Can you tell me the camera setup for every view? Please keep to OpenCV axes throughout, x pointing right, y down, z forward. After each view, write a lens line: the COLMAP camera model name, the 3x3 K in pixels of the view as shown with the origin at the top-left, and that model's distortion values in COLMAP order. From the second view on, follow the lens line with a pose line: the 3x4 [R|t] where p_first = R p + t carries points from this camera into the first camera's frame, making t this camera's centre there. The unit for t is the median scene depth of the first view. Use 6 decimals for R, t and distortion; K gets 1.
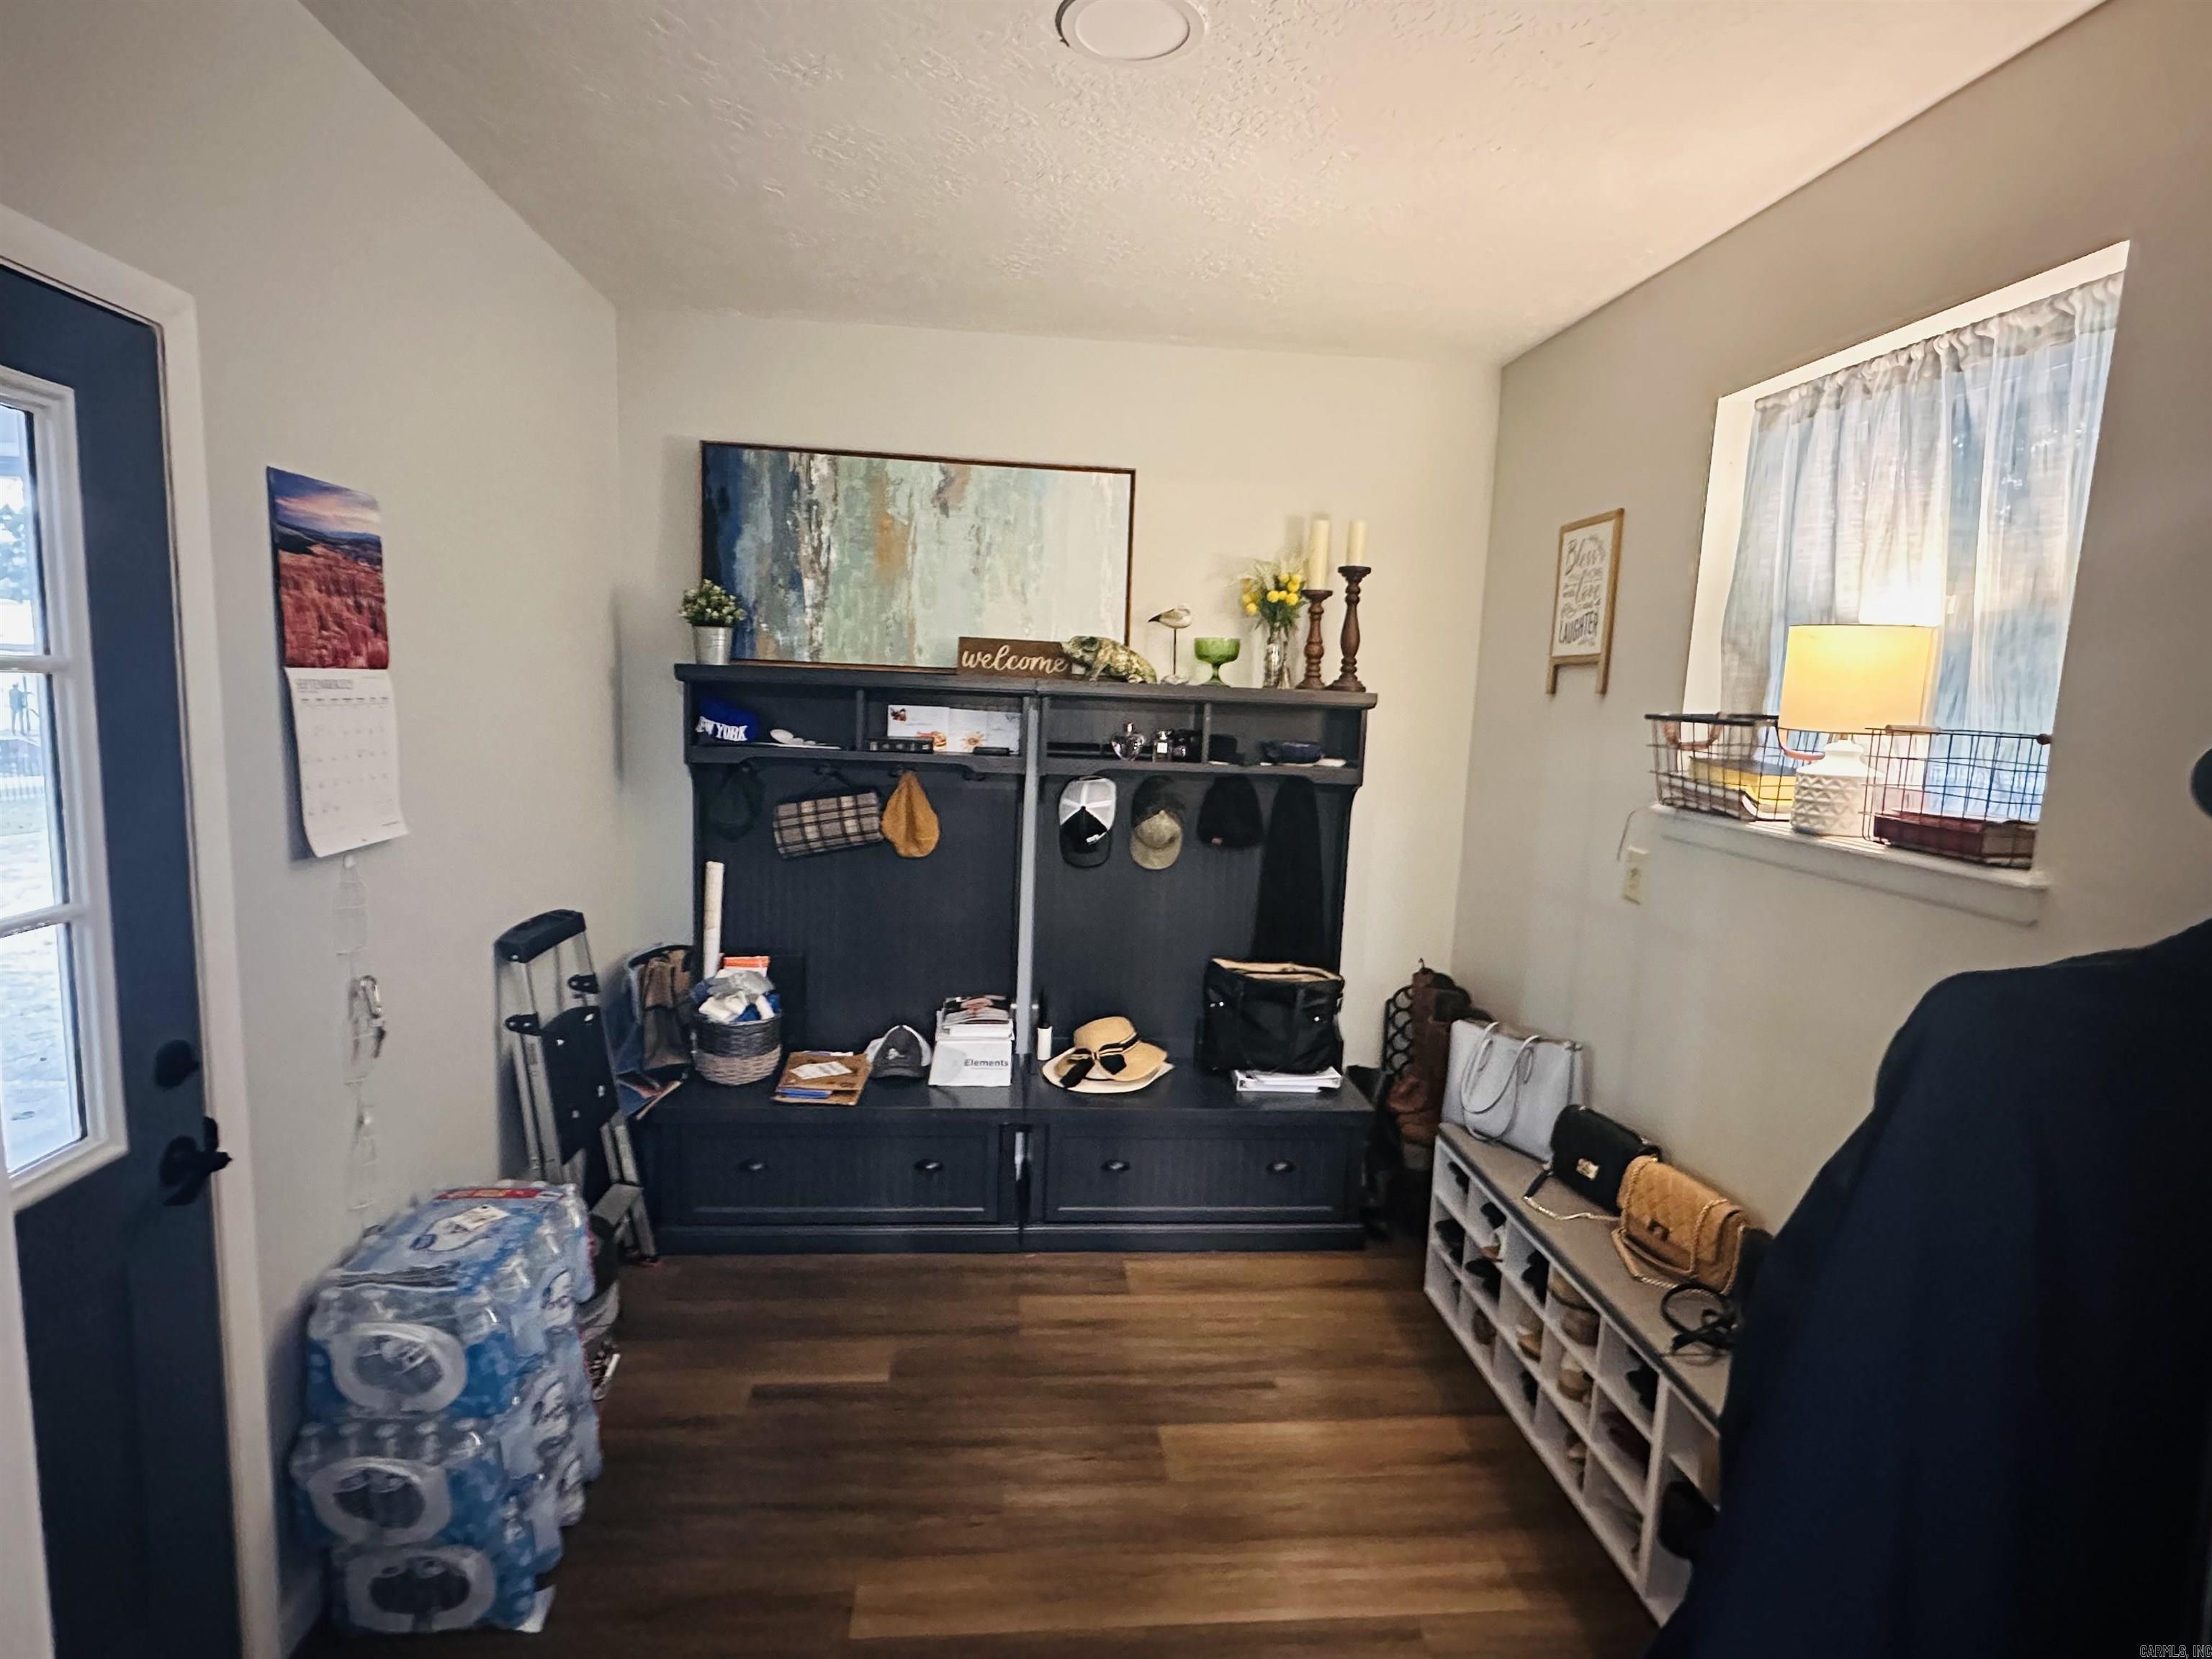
lens RADIAL K [[1120.8, 0, 1105.6], [0, 1120.8, 826.9], [0, 0, 1]] dist [-0.006755, 0.000972]
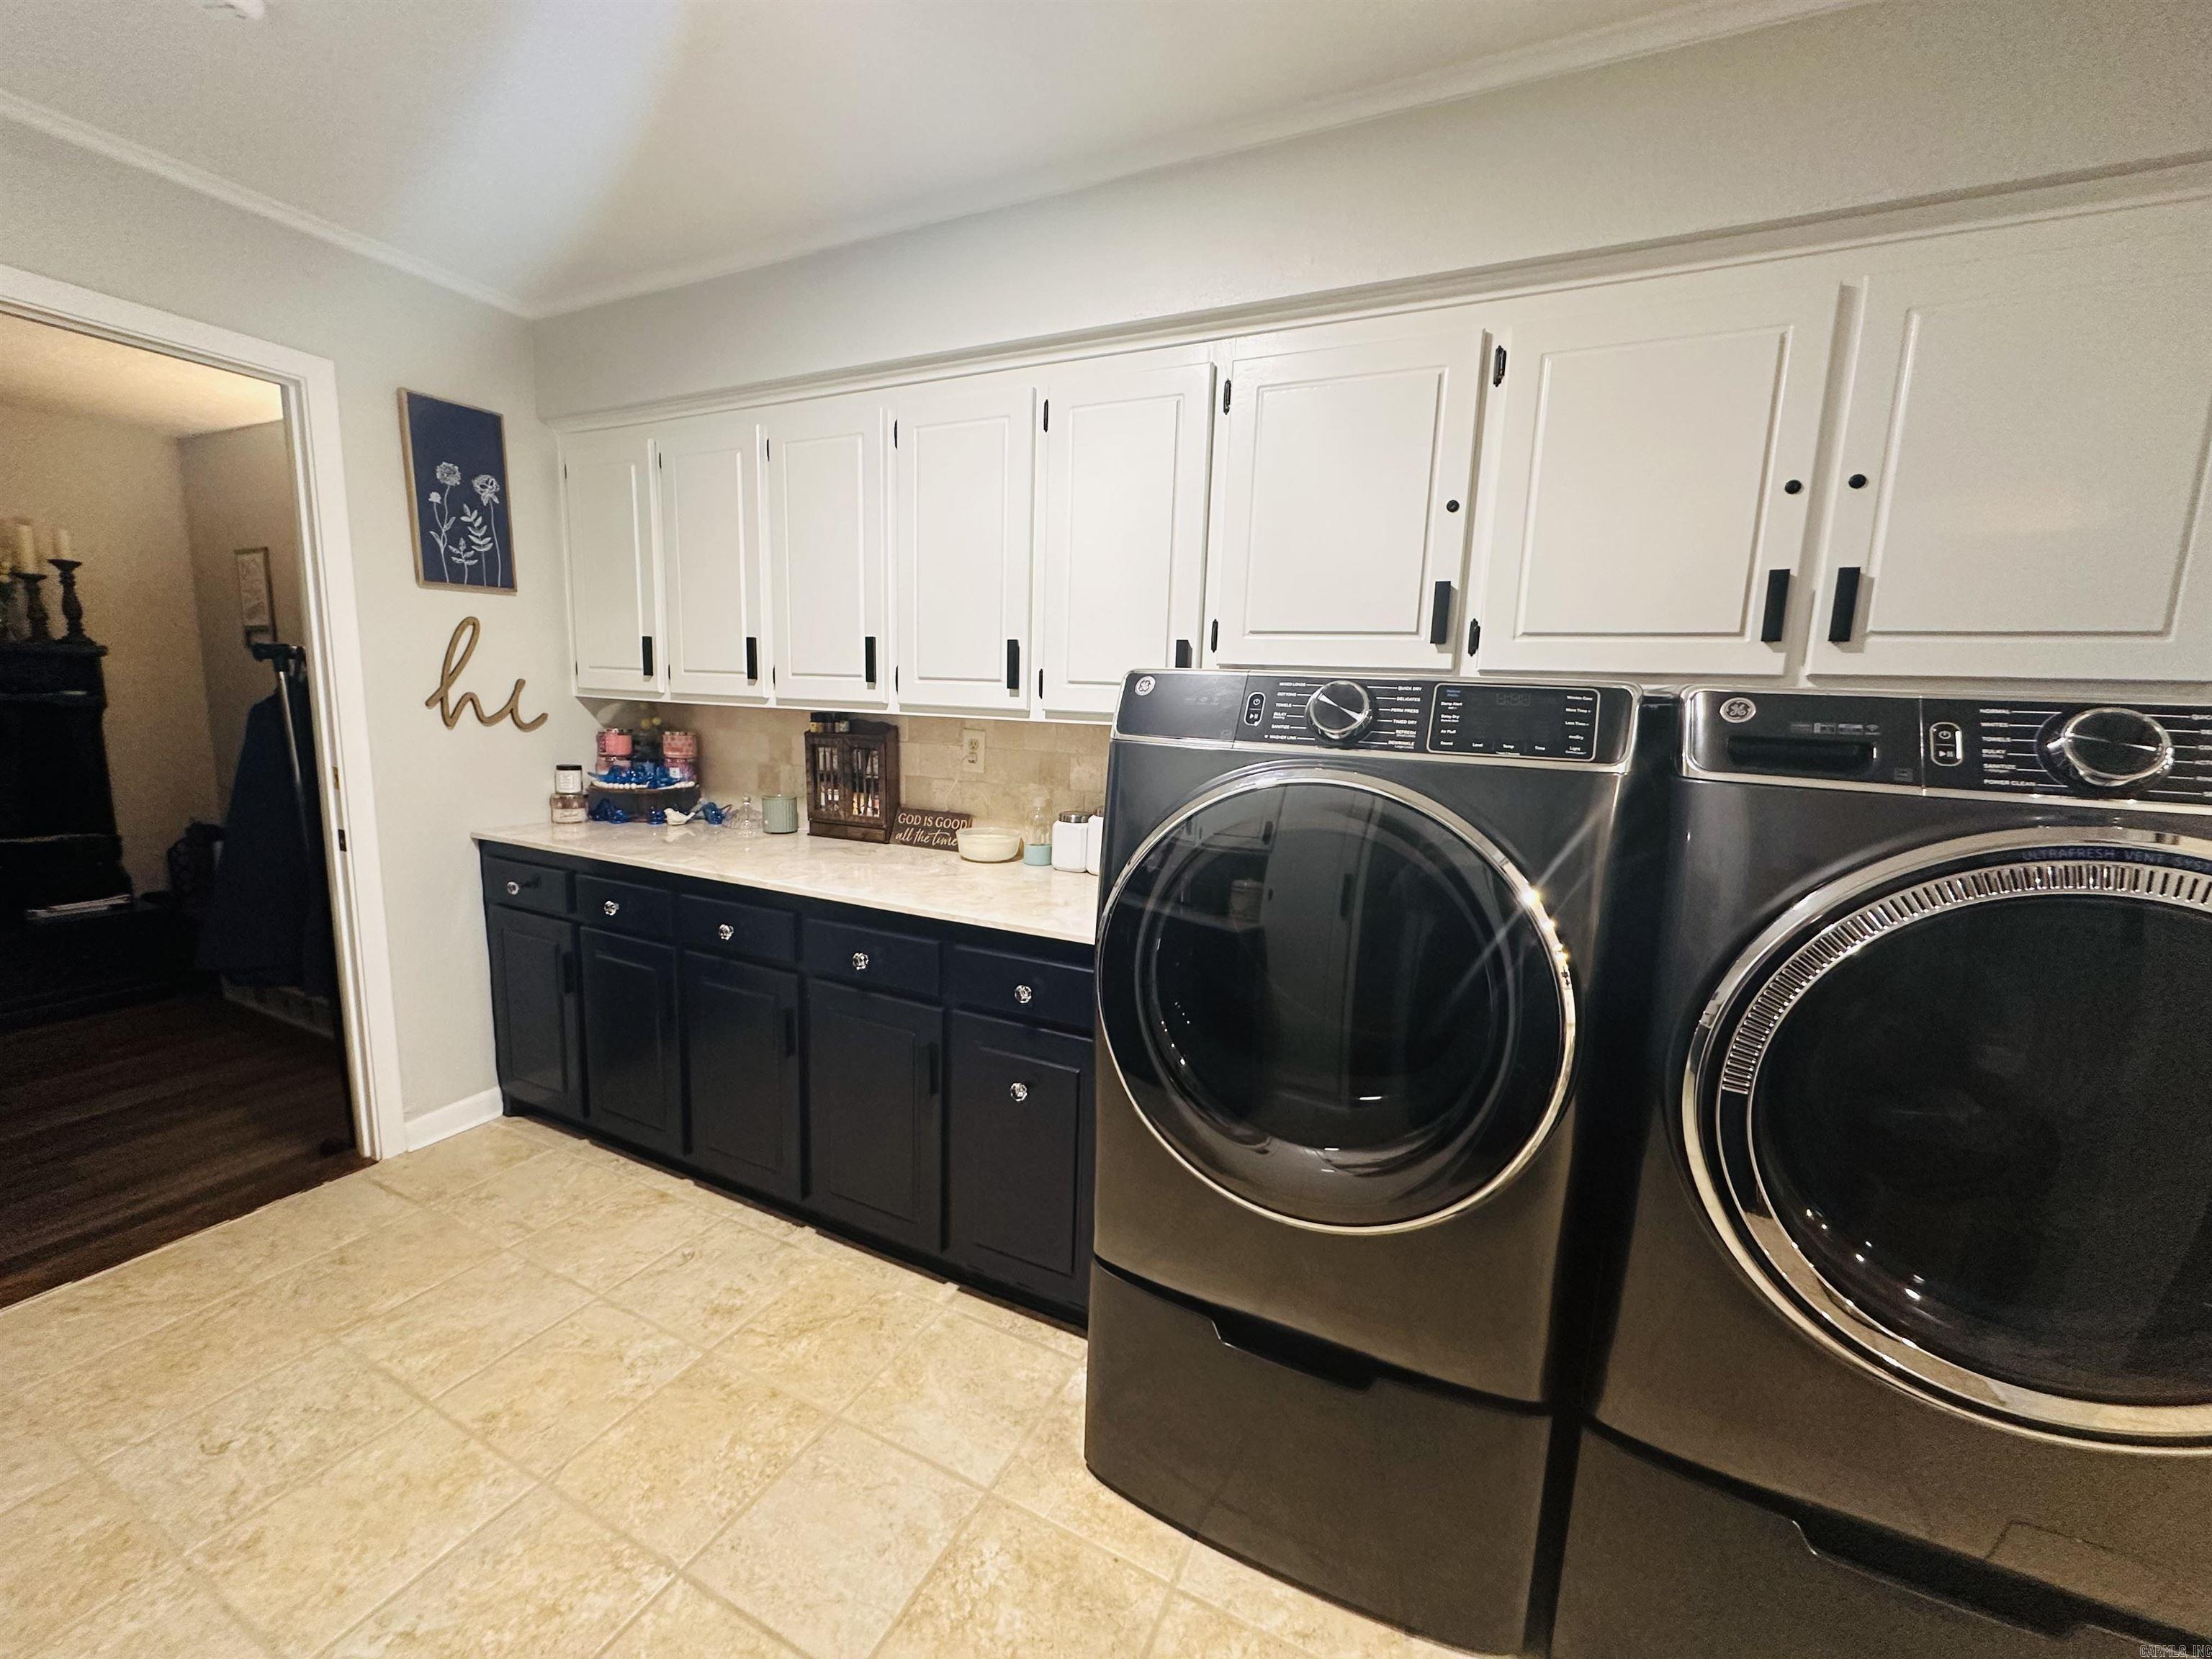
lens RADIAL K [[880.8, 0, 1106.7], [0, 880.8, 828.9], [0, 0, 1]] dist [-0.000144, -0.000309]
pose [[0.517933, -0.152947, 0.841637, -0.101606], [0.100462, 0.987953, 0.117714, 0.124528], [-0.849502, 0.023585, 0.527059, -0.795354]]
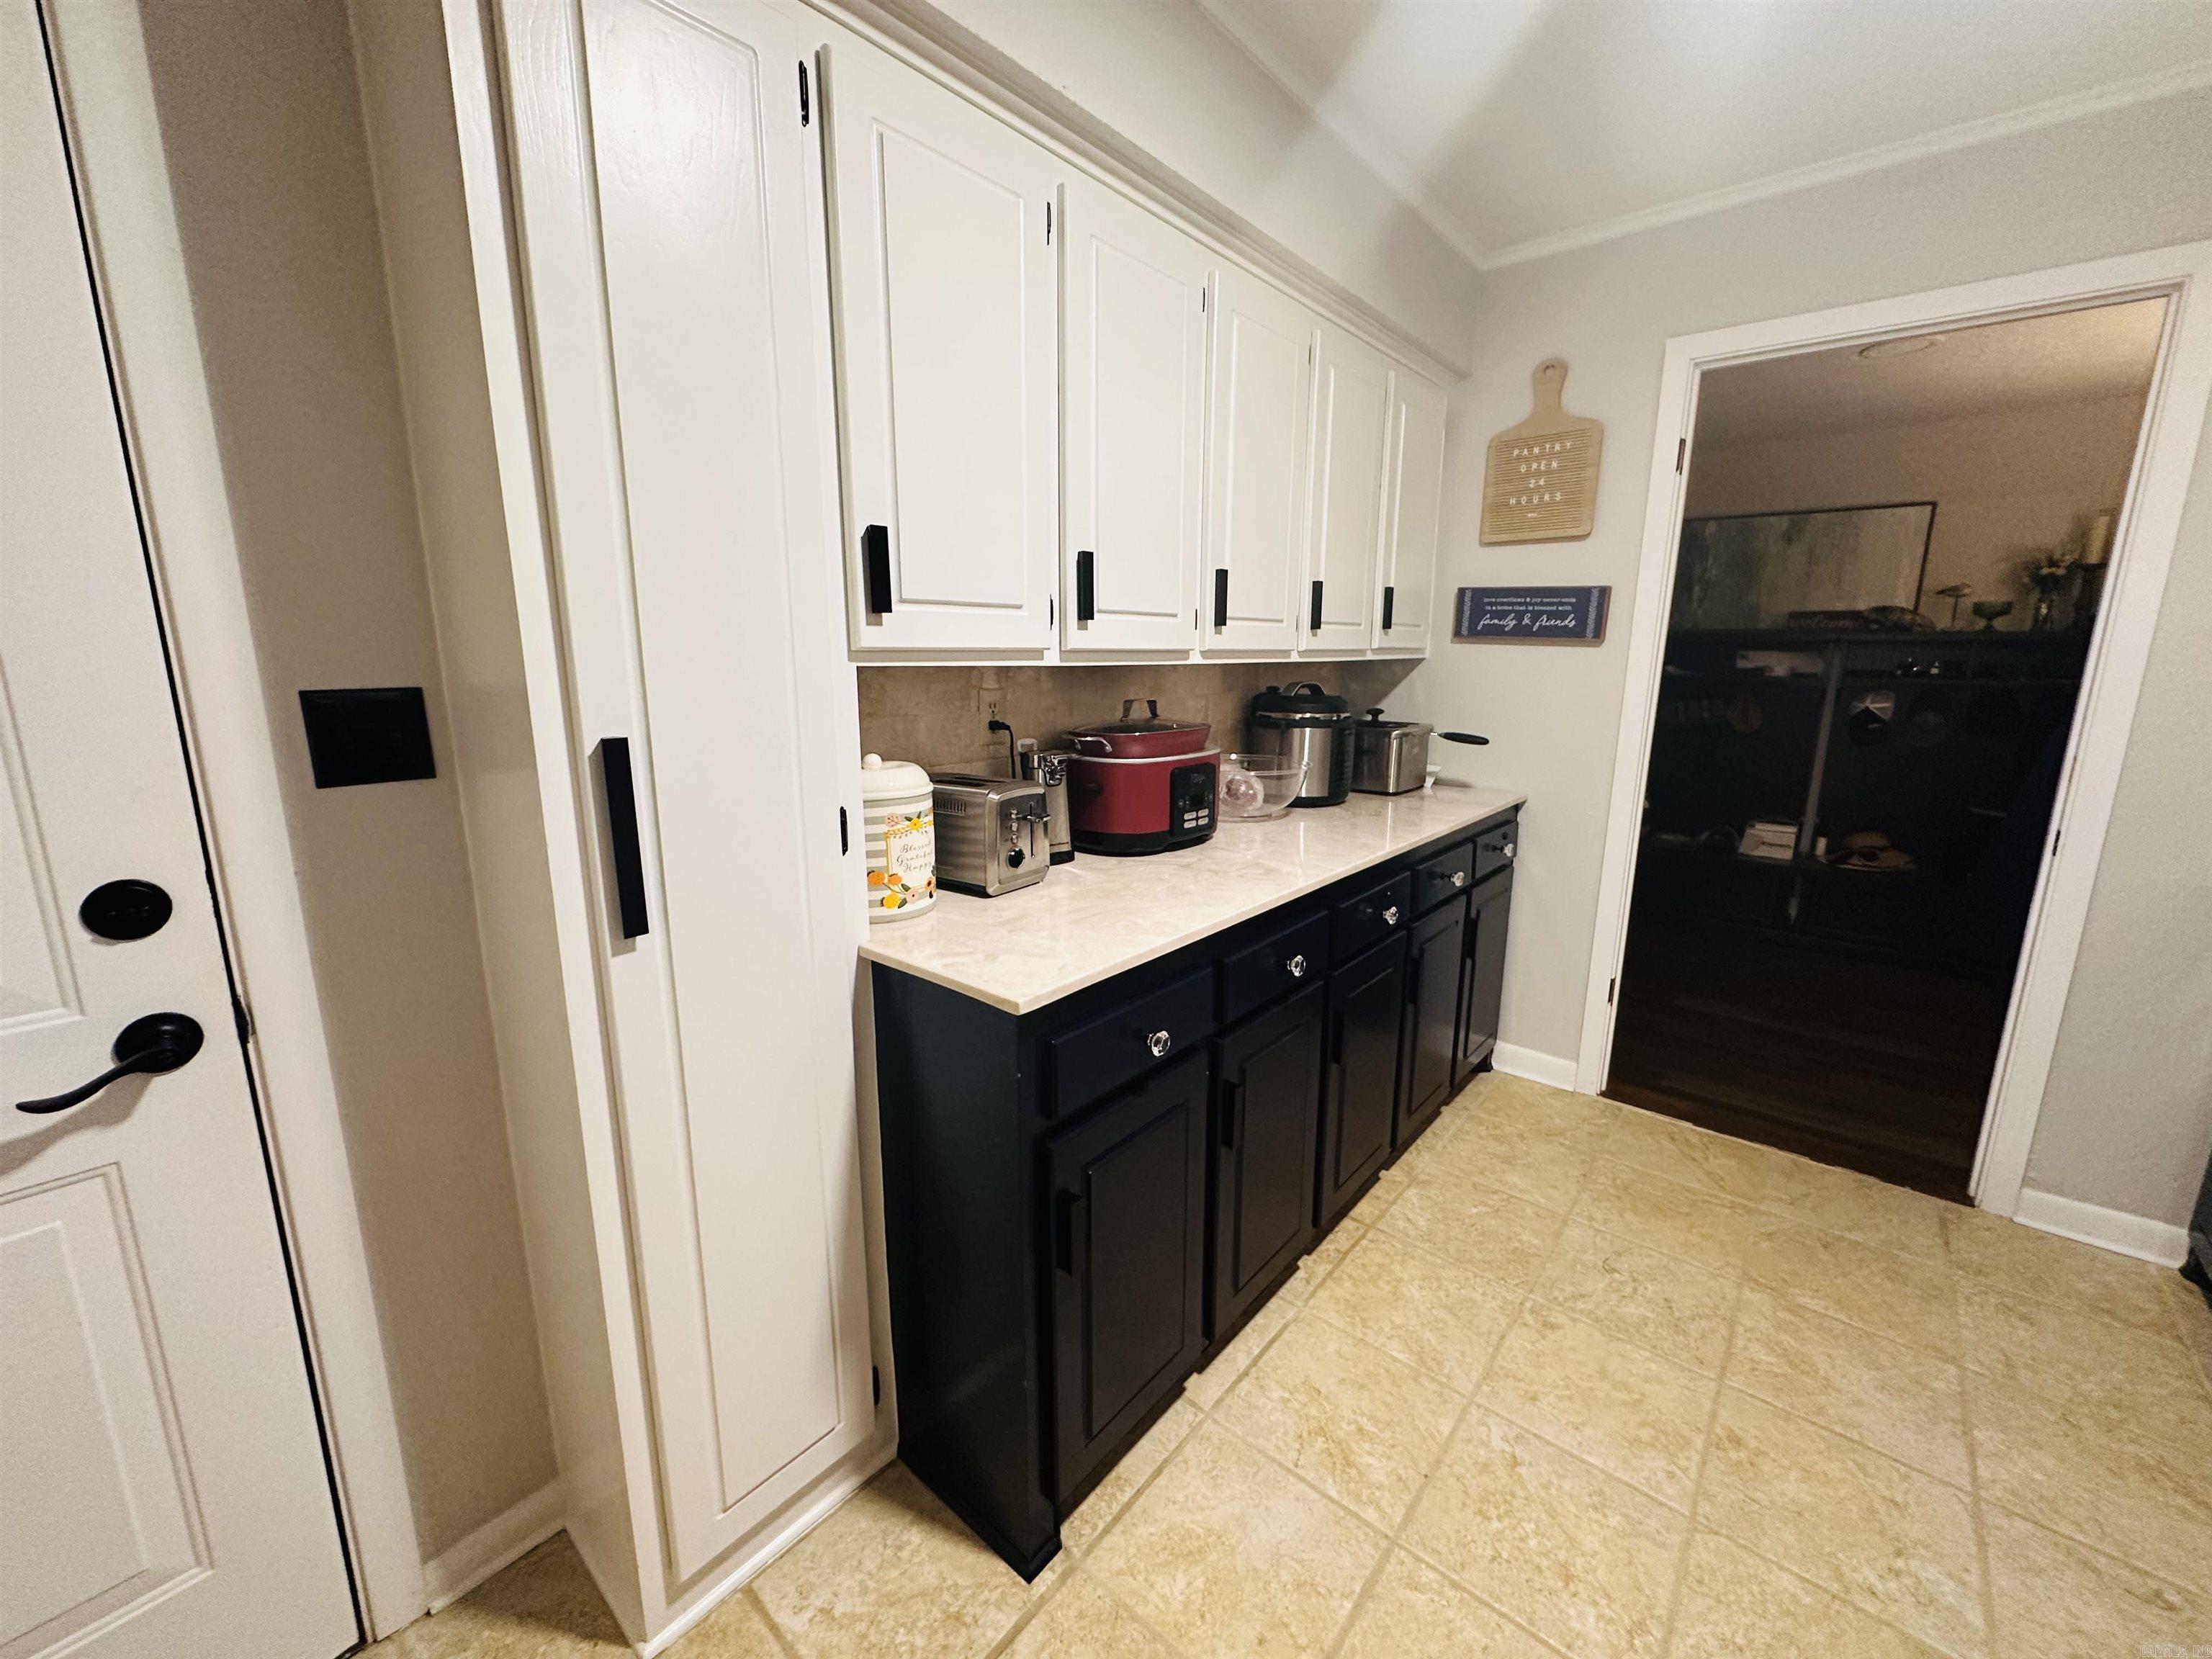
lens RADIAL K [[880.8, 0, 1100.5], [0, 880.8, 832.8], [0, 0, 1]] dist [-0.000144, -0.000309]
pose [[0.688366, 0.108532, -0.717198, 0.160556], [-0.070546, 0.994073, 0.082721, 0.145829], [0.721925, -0.006347, 0.691942, -0.787135]]
